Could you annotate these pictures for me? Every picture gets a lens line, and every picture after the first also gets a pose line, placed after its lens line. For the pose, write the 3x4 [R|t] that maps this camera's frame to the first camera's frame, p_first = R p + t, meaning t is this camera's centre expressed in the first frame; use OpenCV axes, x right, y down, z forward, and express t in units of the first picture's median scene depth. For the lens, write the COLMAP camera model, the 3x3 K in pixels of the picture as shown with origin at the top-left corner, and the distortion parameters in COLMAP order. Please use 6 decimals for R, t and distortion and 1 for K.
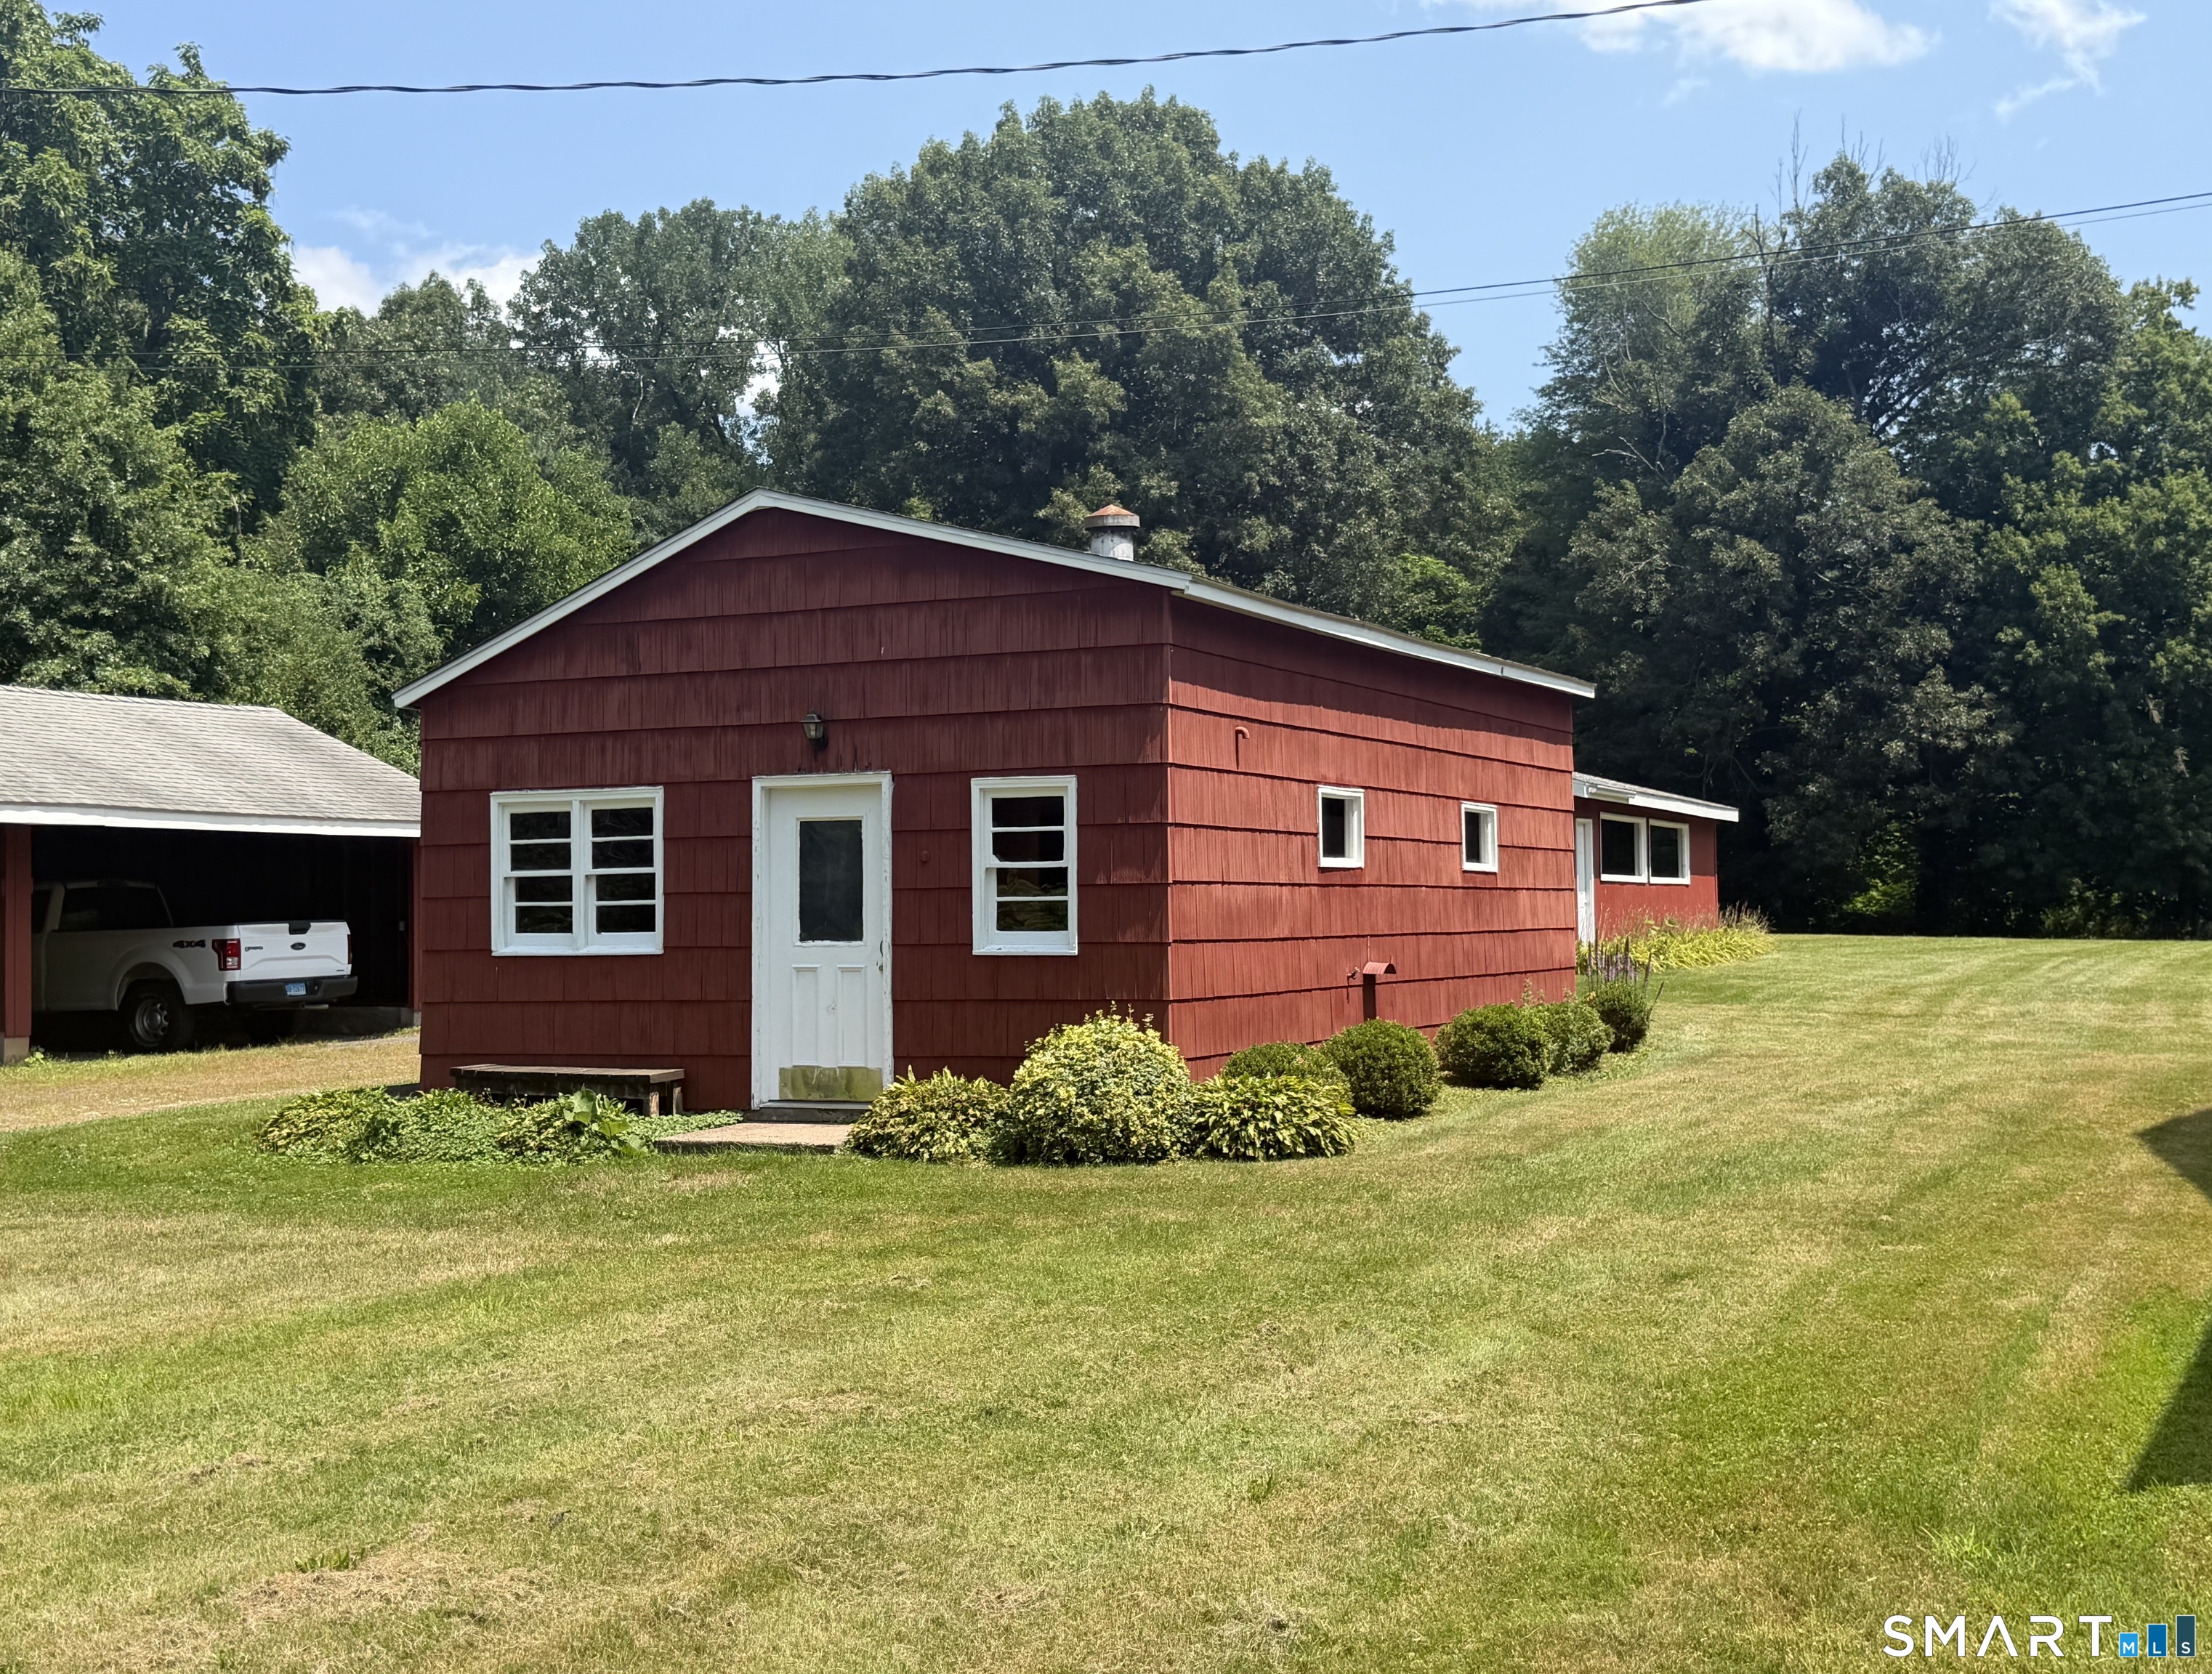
lens RADIAL K [[2577.0, 0, 1099.6], [0, 2577.0, 843.8], [0, 0, 1]] dist [0.092293, 0.000000]
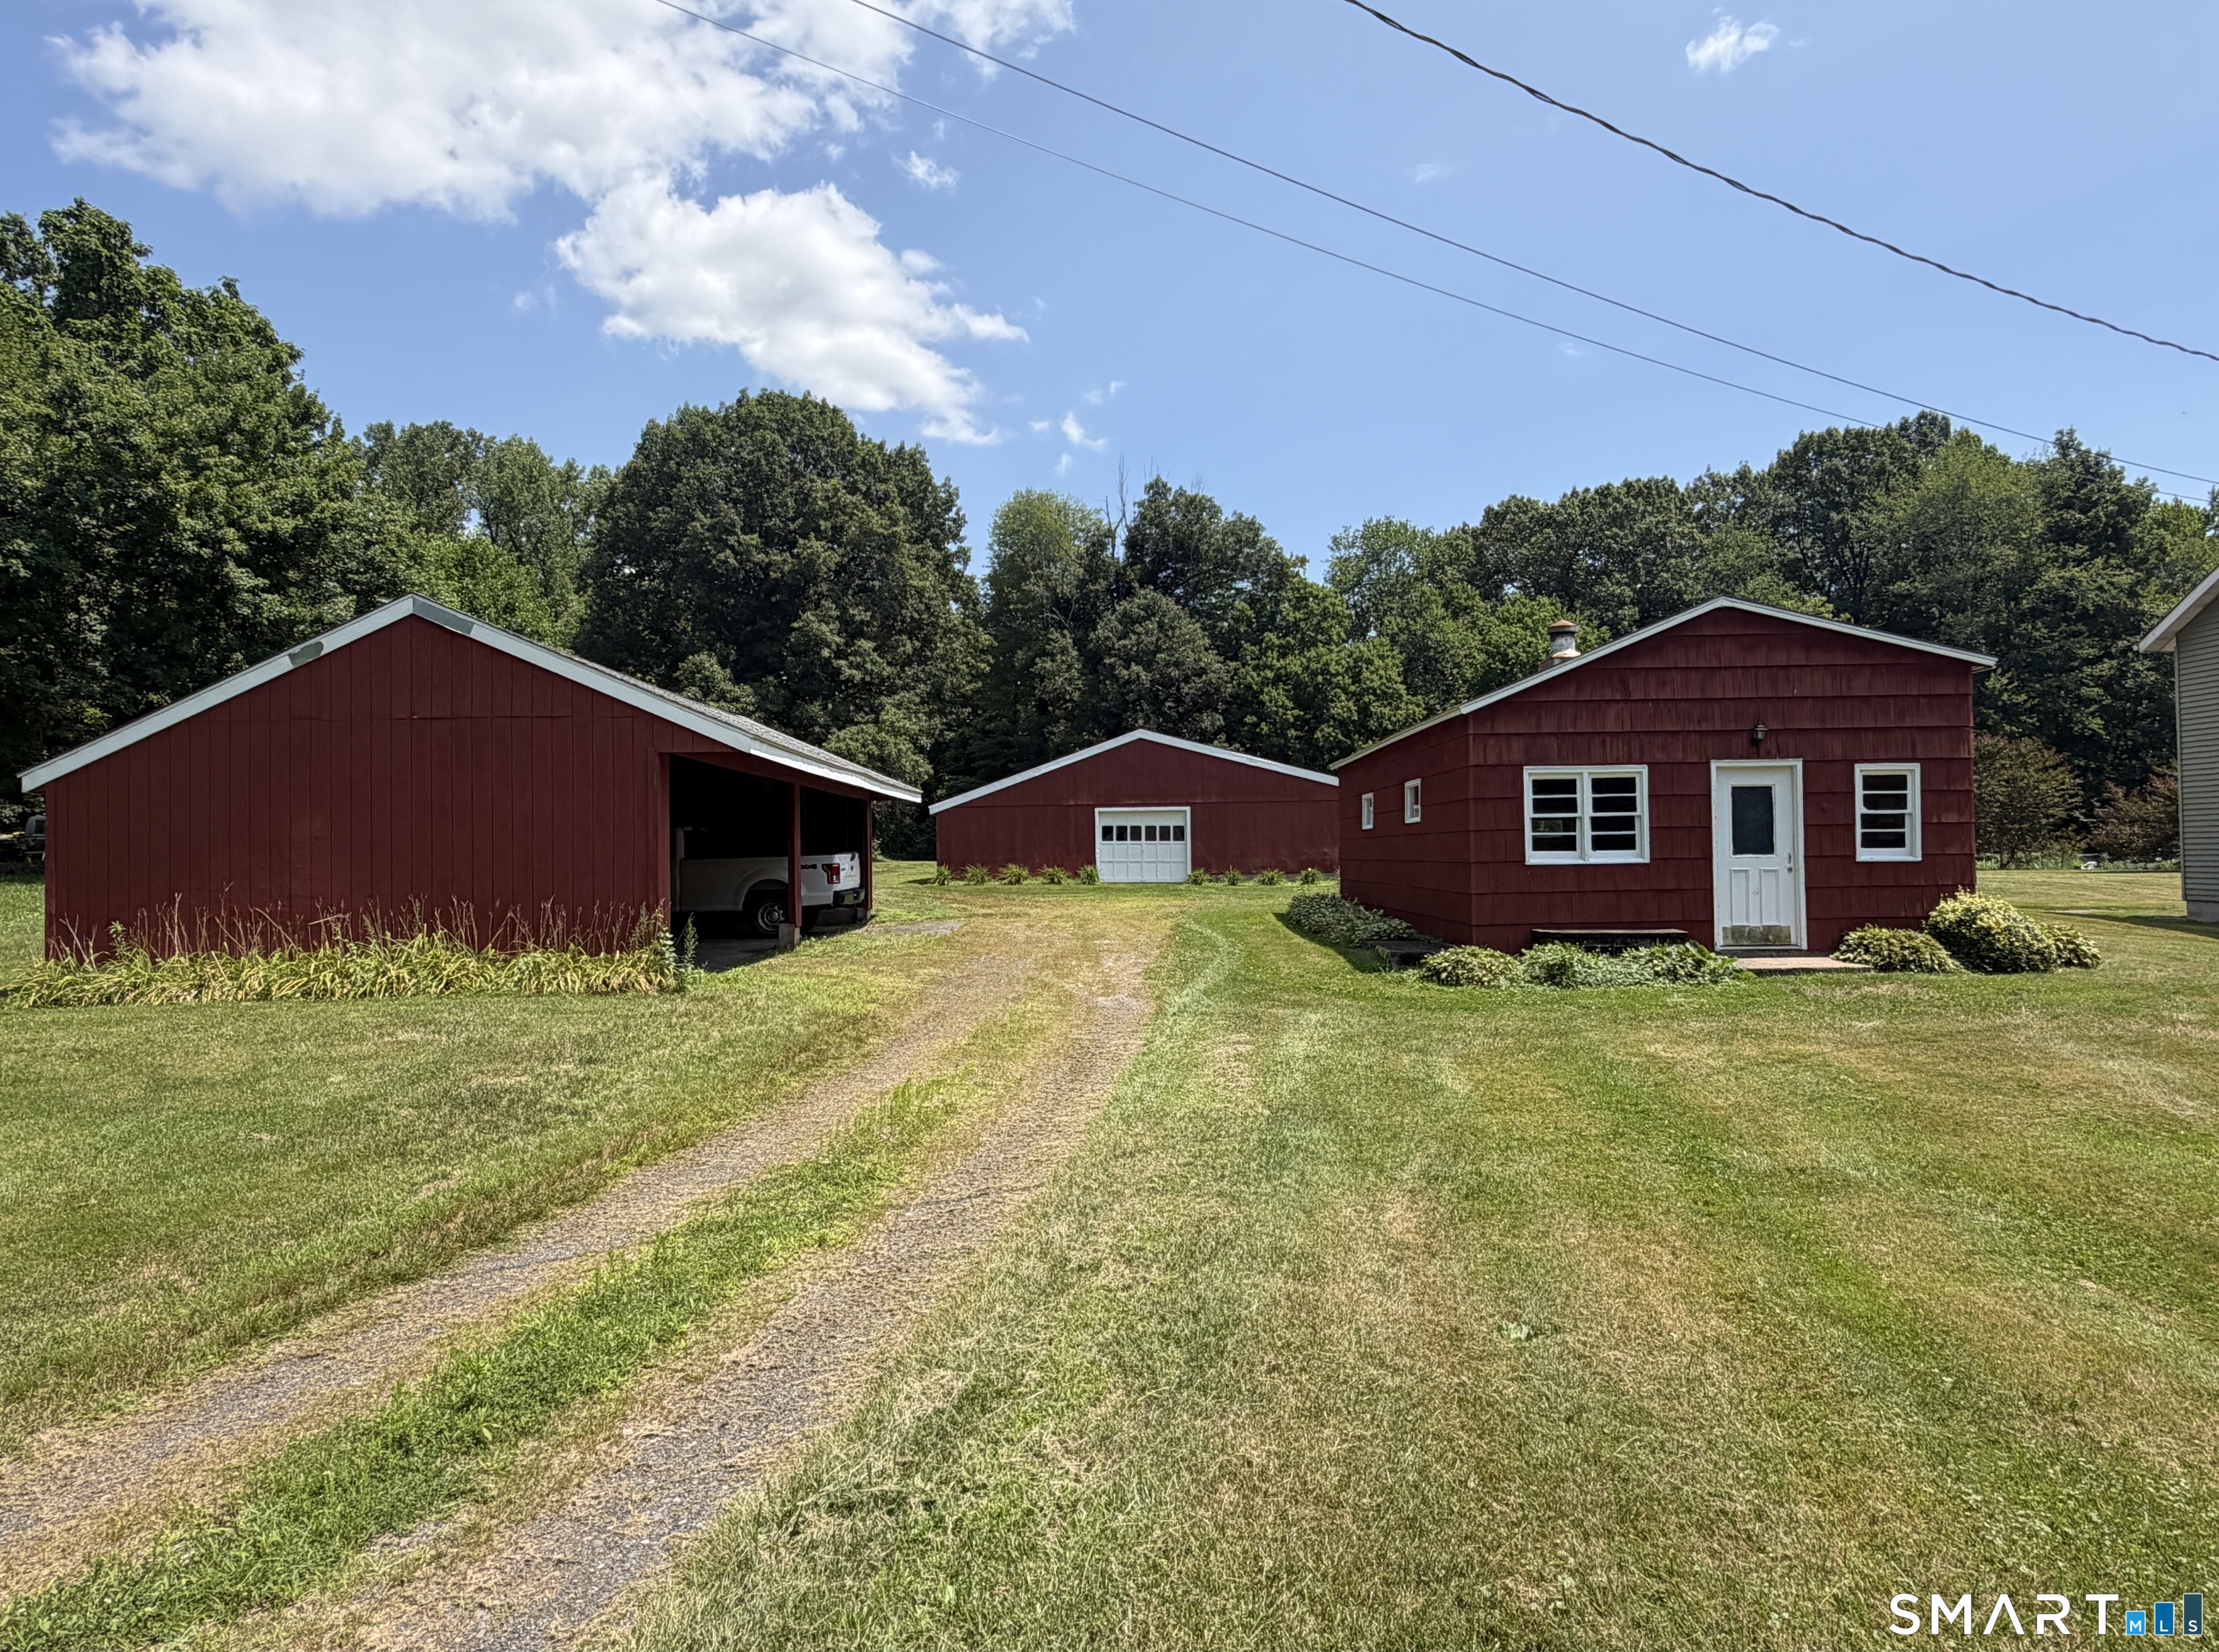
lens RADIAL K [[1355.2, 0, 1113.0], [0, 1355.2, 827.2], [0, 0, 1]] dist [0.006052, -0.001689]
pose [[0.907829, 0.007483, 0.419275, -0.209830], [-0.008720, 0.999961, 0.001035, 0.005127], [-0.419251, -0.004596, 0.907859, 0.079891]]
